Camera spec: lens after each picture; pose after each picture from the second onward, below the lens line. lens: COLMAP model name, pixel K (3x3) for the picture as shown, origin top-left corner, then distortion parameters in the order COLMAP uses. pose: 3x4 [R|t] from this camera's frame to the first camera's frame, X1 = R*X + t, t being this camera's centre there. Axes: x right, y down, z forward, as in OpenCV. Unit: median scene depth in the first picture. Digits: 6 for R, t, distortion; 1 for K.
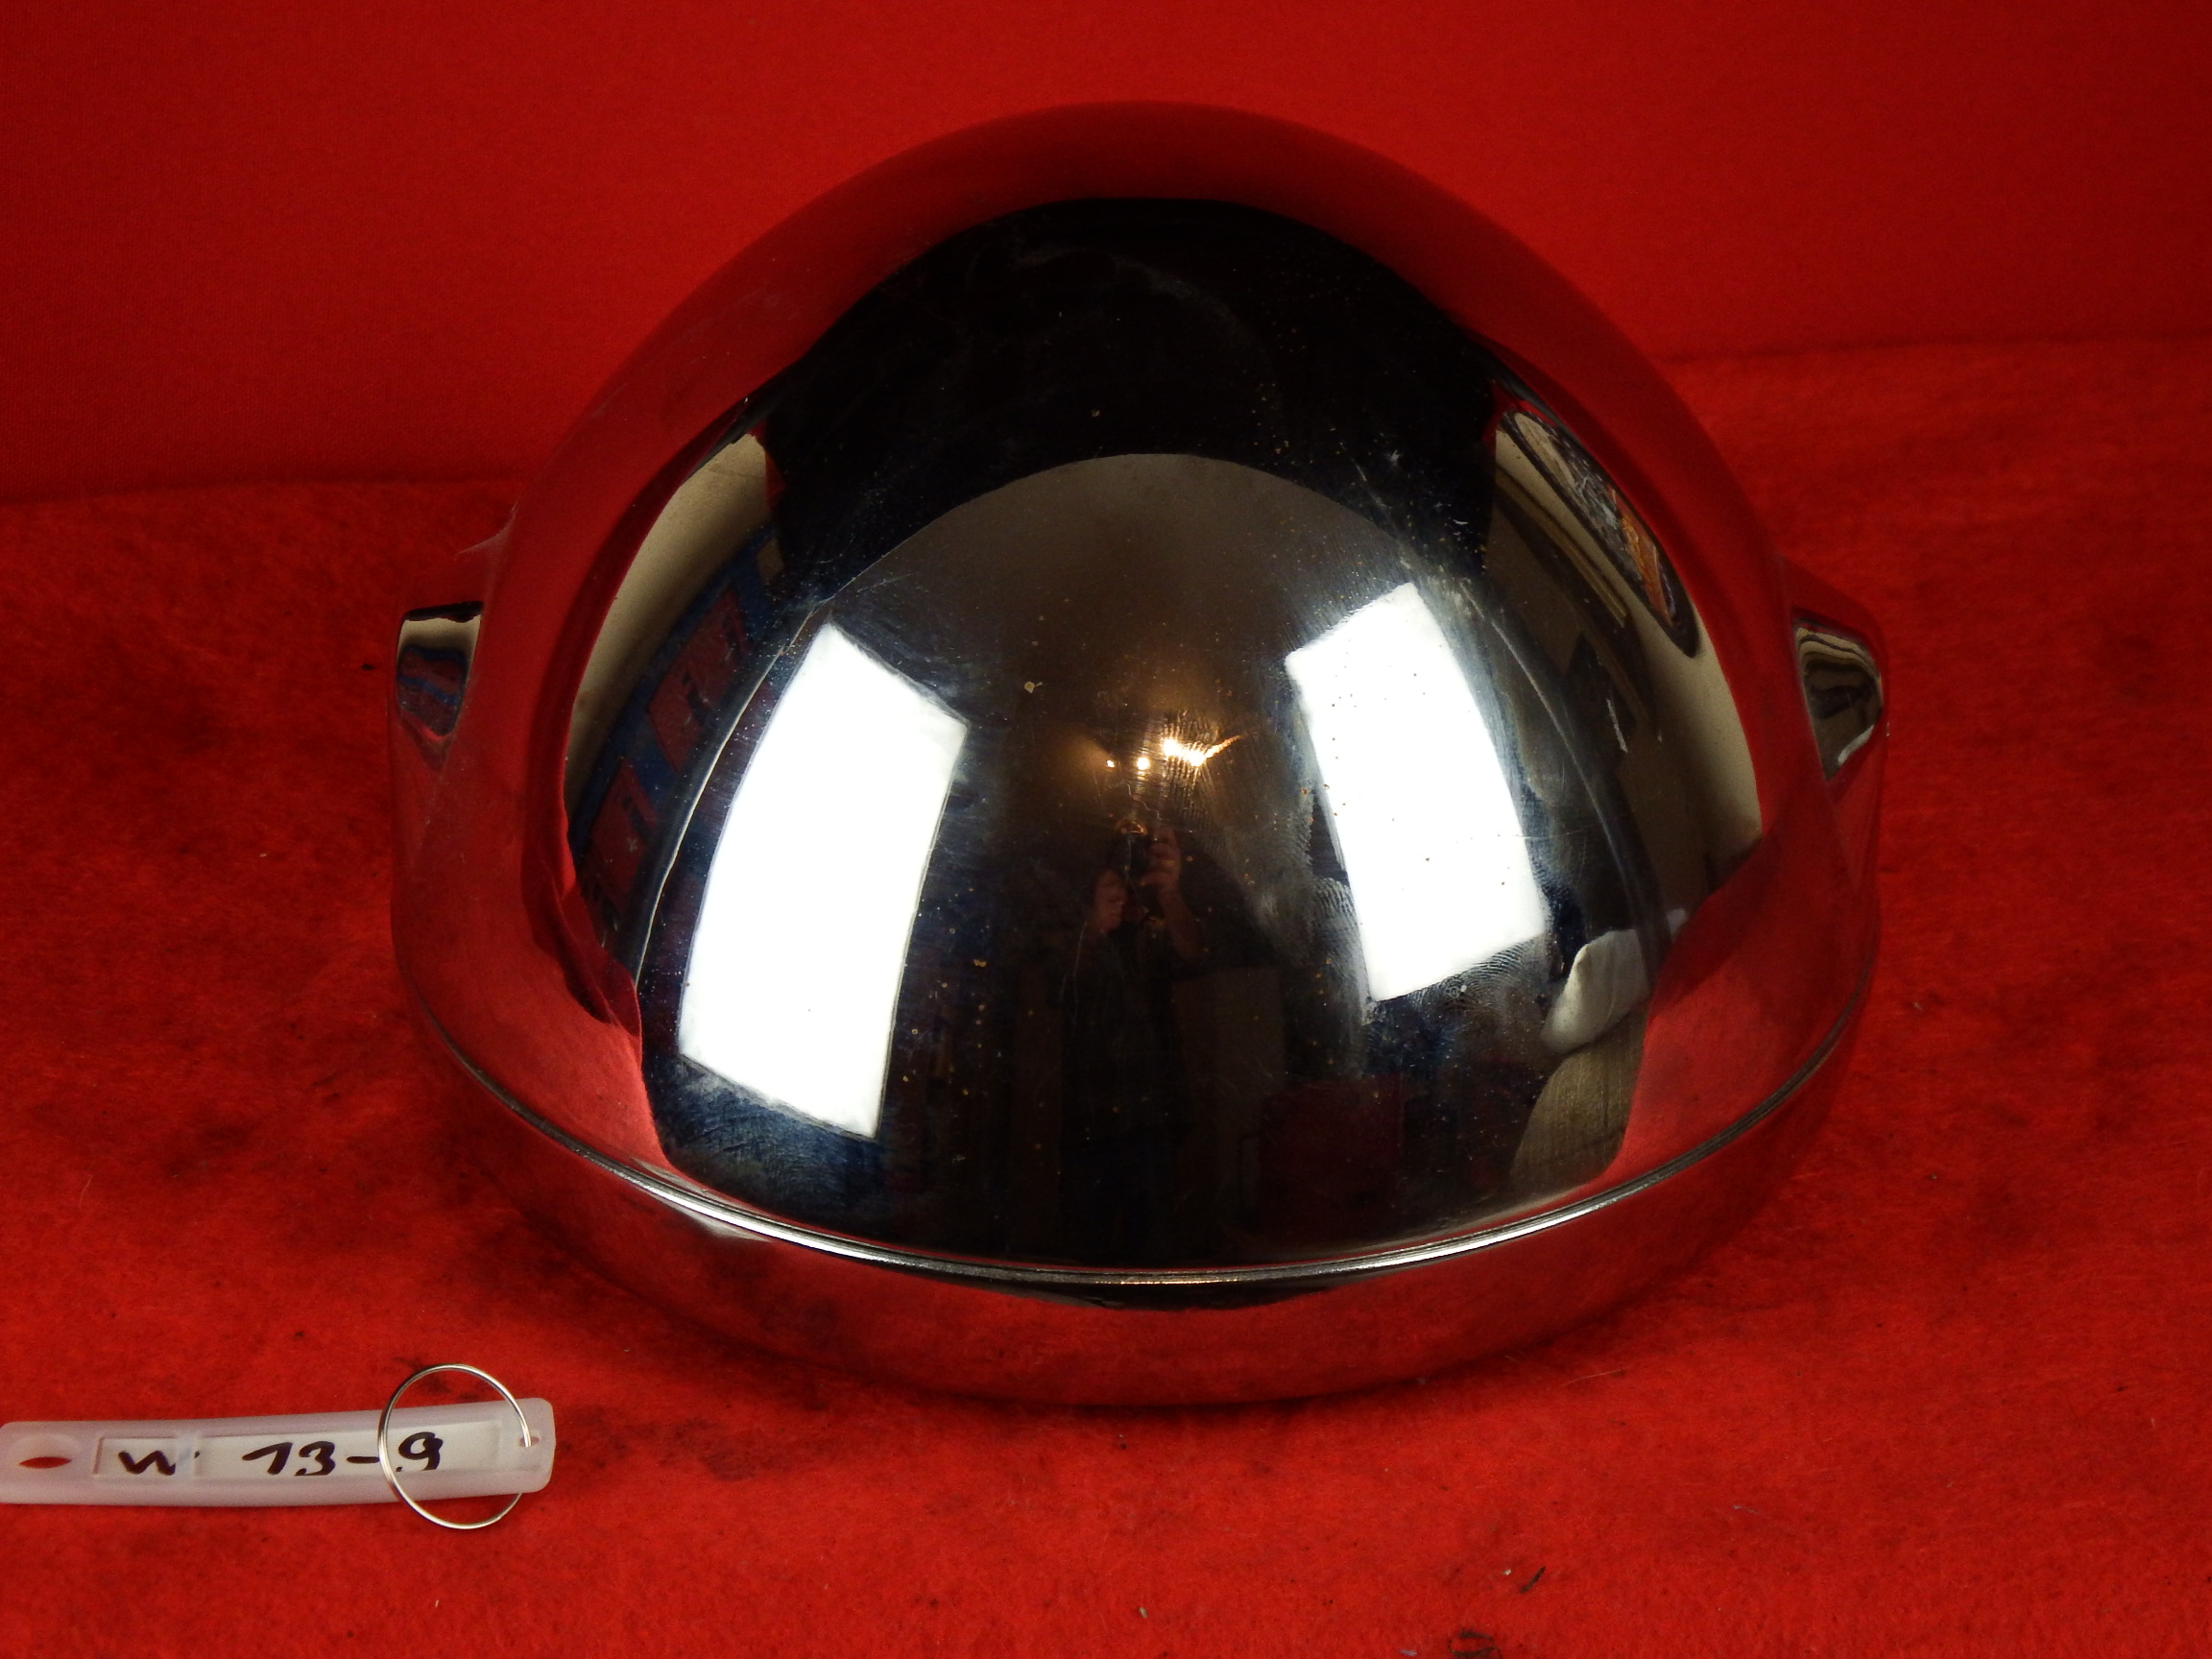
lens RADIAL K [[7628.9, 0, 1113.2], [0, 7628.9, 831.6], [0, 0, 1]] dist [-0.055126, 0.000000]
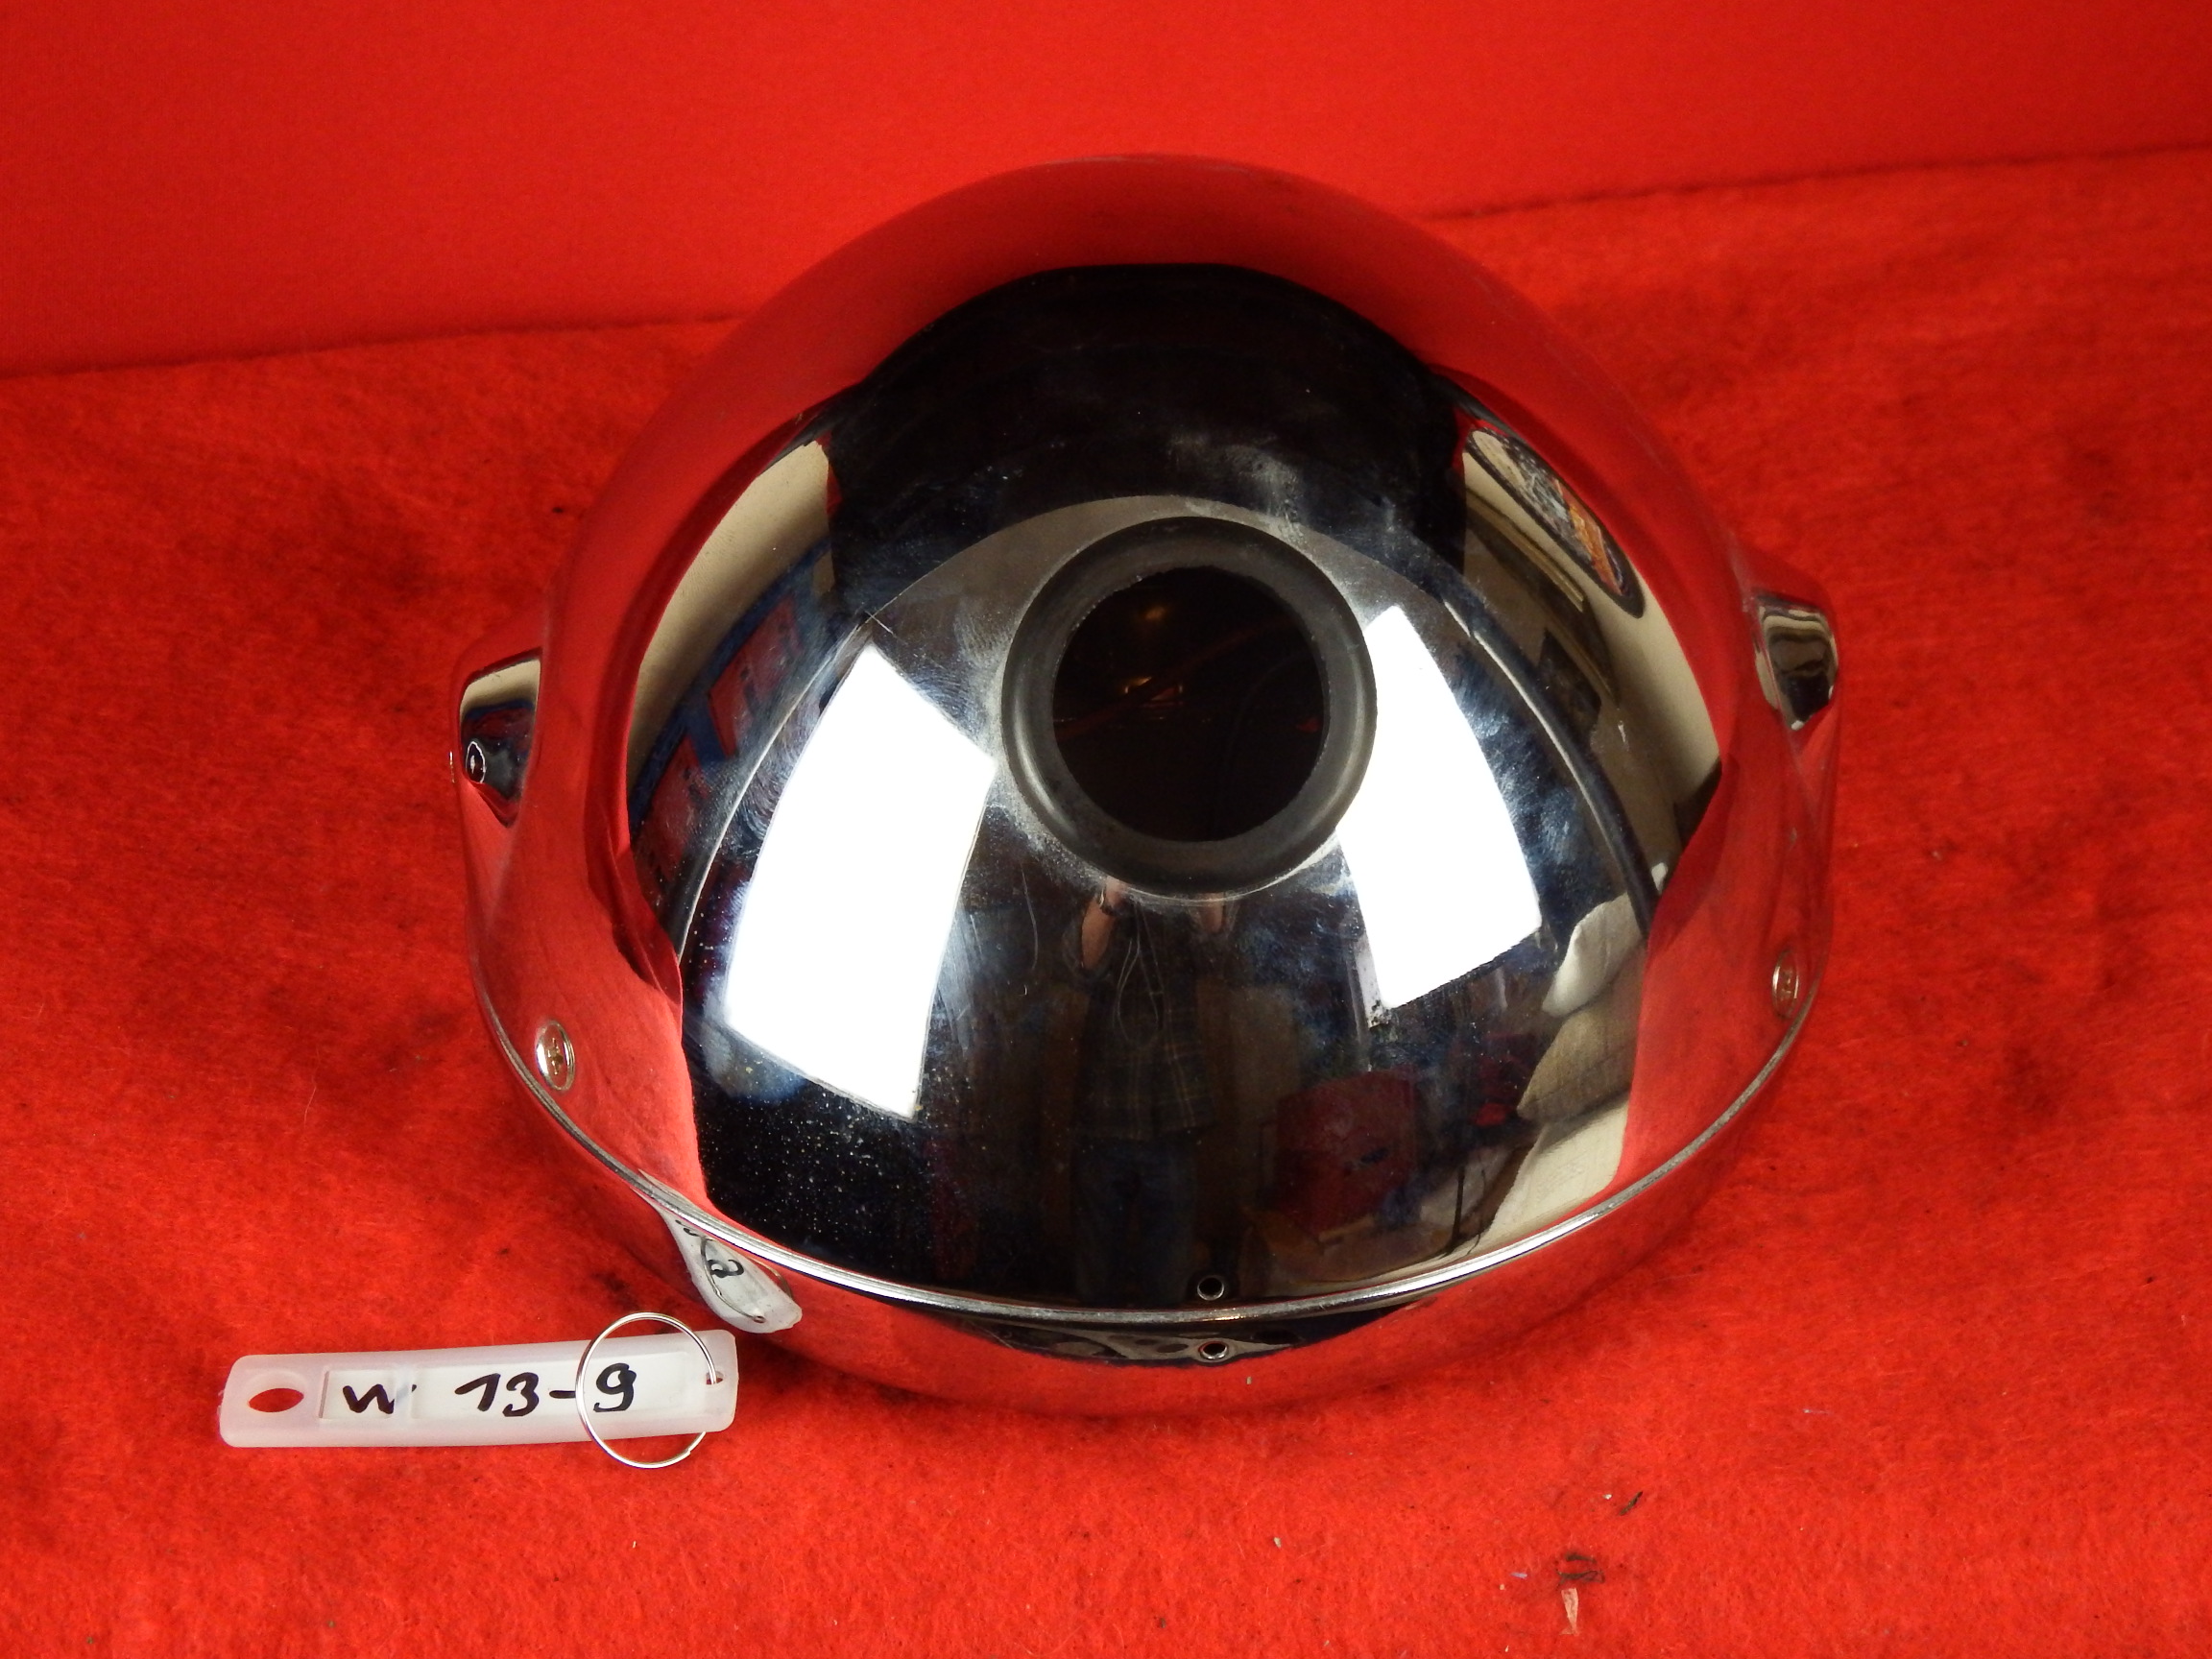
lens RADIAL K [[5027.6, 0, 1096.1], [0, 5027.6, 826.4], [0, 0, 1]] dist [-0.018448, 0.000000]
pose [[0.999864, -0.015737, -0.005004, -0.016255], [0.016334, 0.987043, 0.159624, -0.110598], [0.002427, -0.159684, 0.987165, 0.289632]]
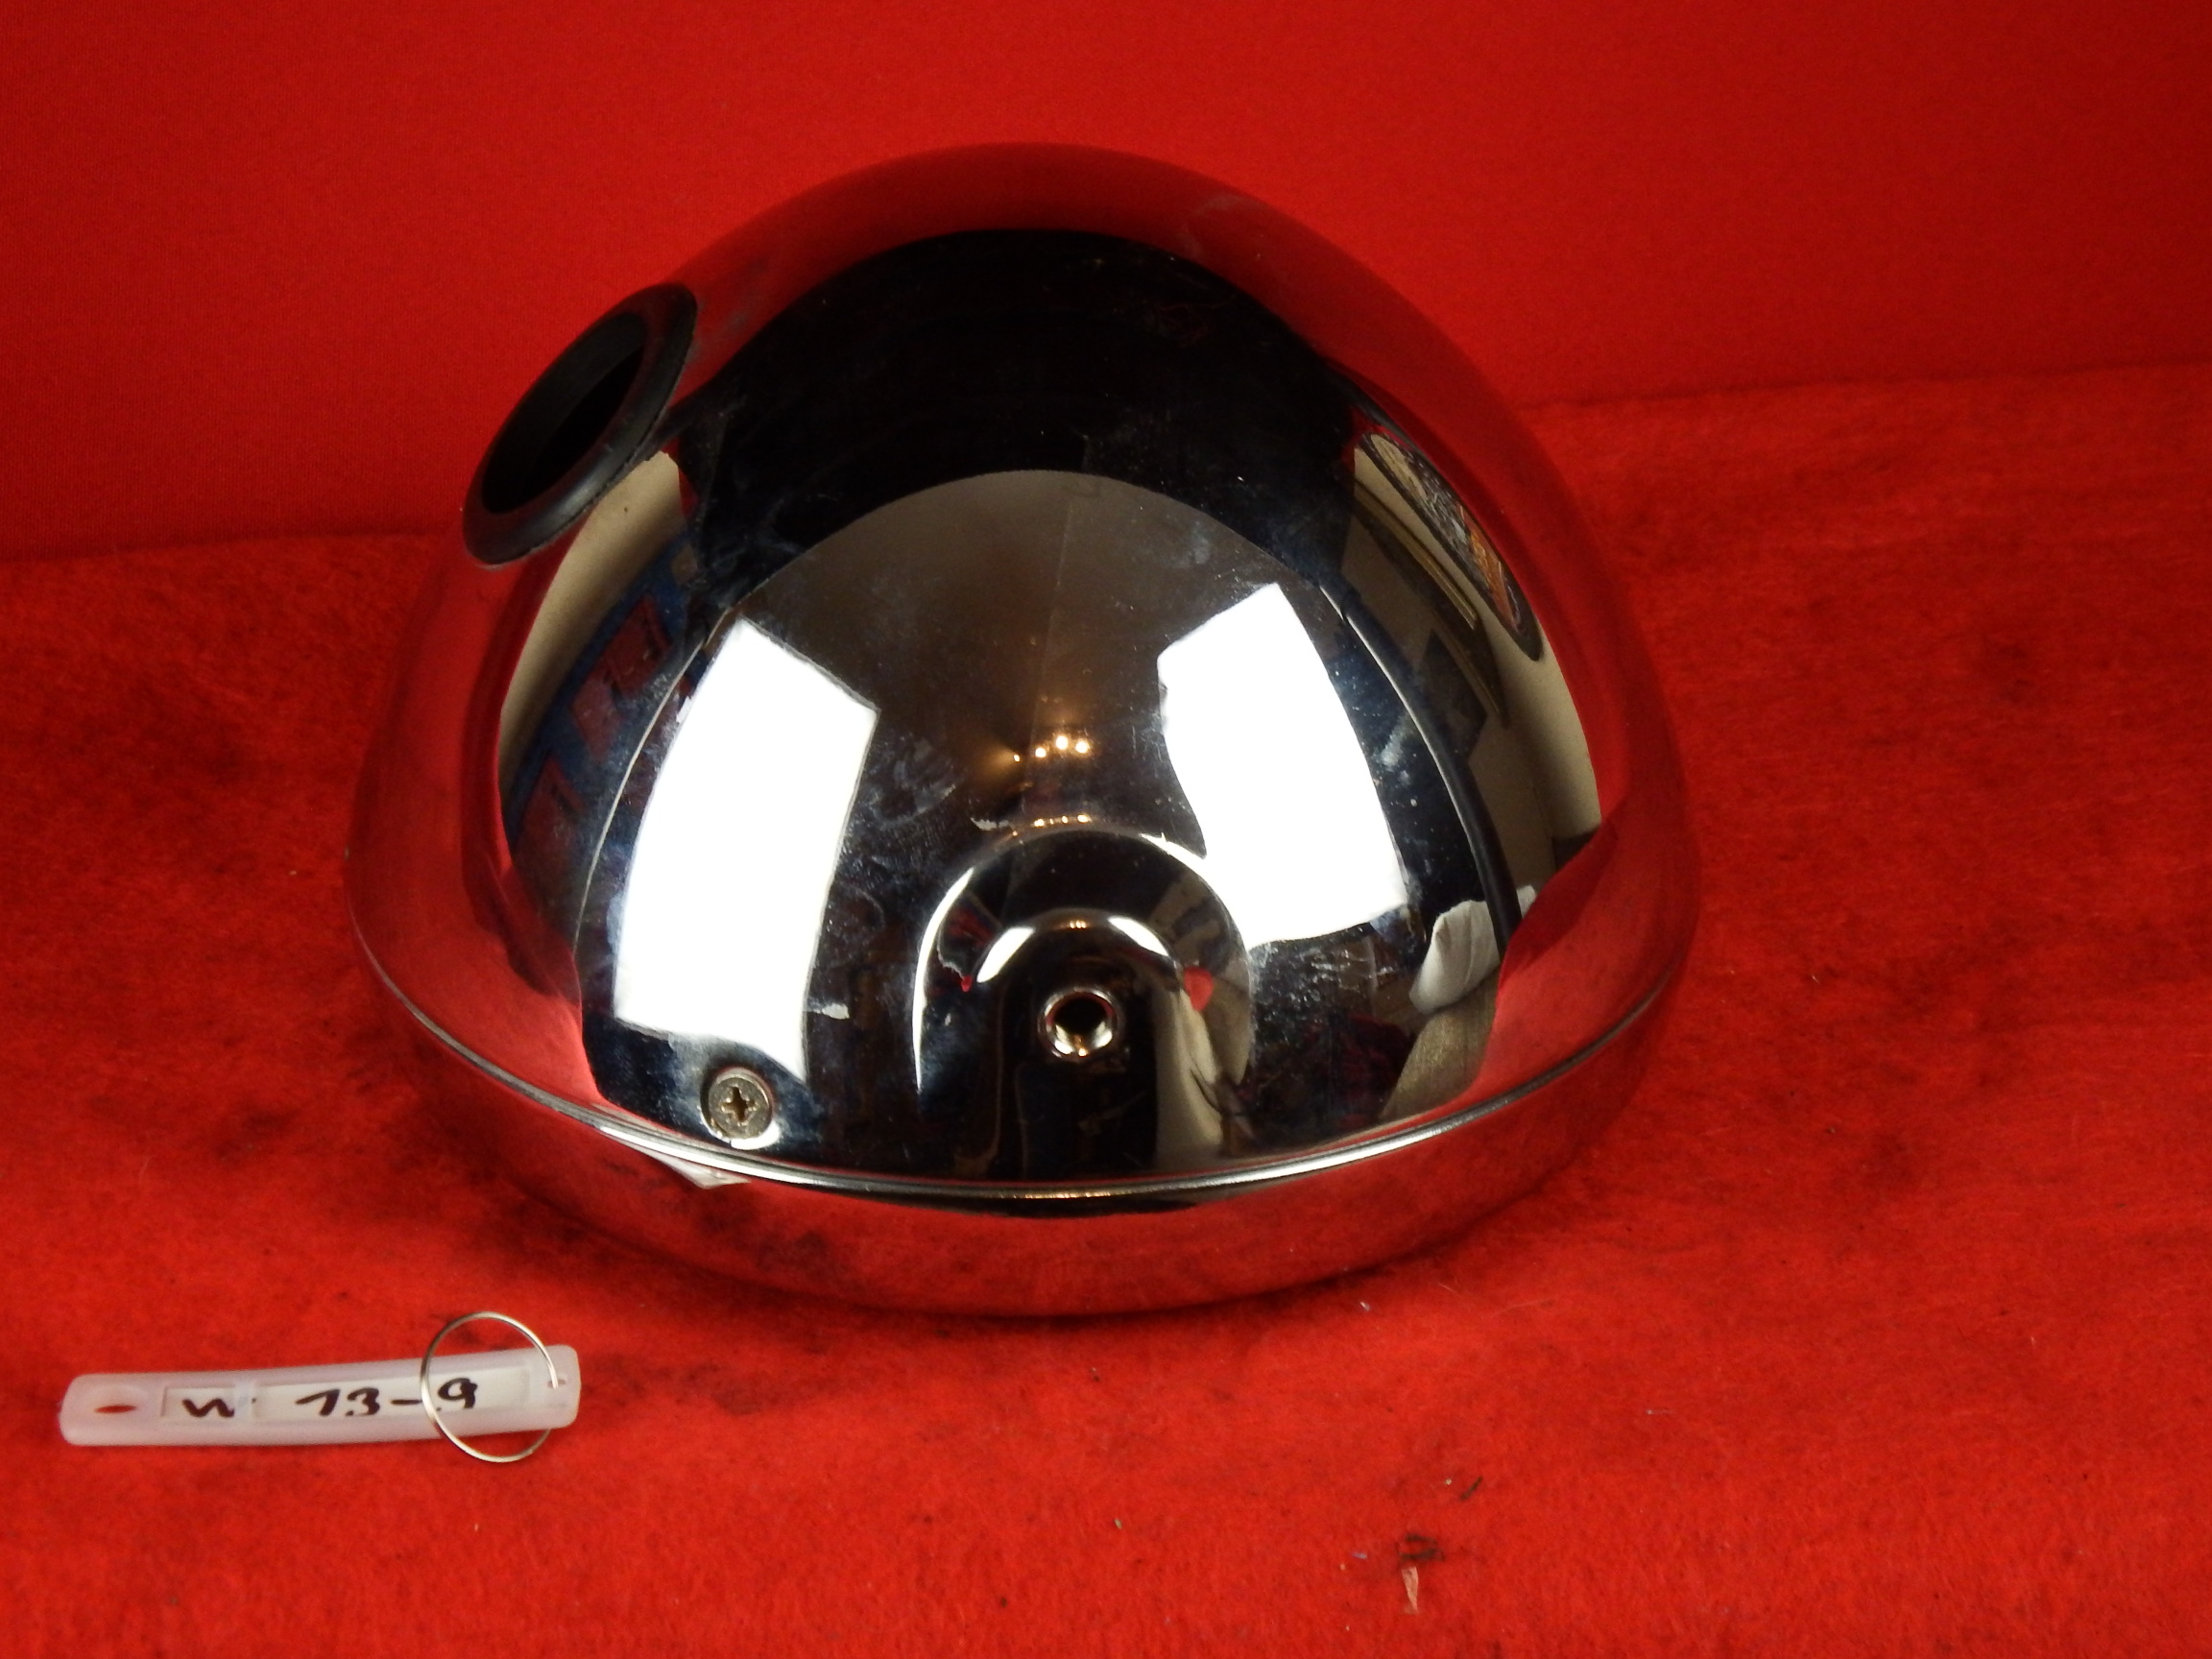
lens RADIAL K [[7628.9, 0, 1105.5], [0, 7628.9, 830.4], [0, 0, 1]] dist [-0.055126, 0.000000]
pose [[0.999801, -0.018479, 0.007516, -0.004165], [0.018617, 0.999650, -0.018803, 0.022020], [-0.007166, 0.018939, 0.999795, -0.098714]]
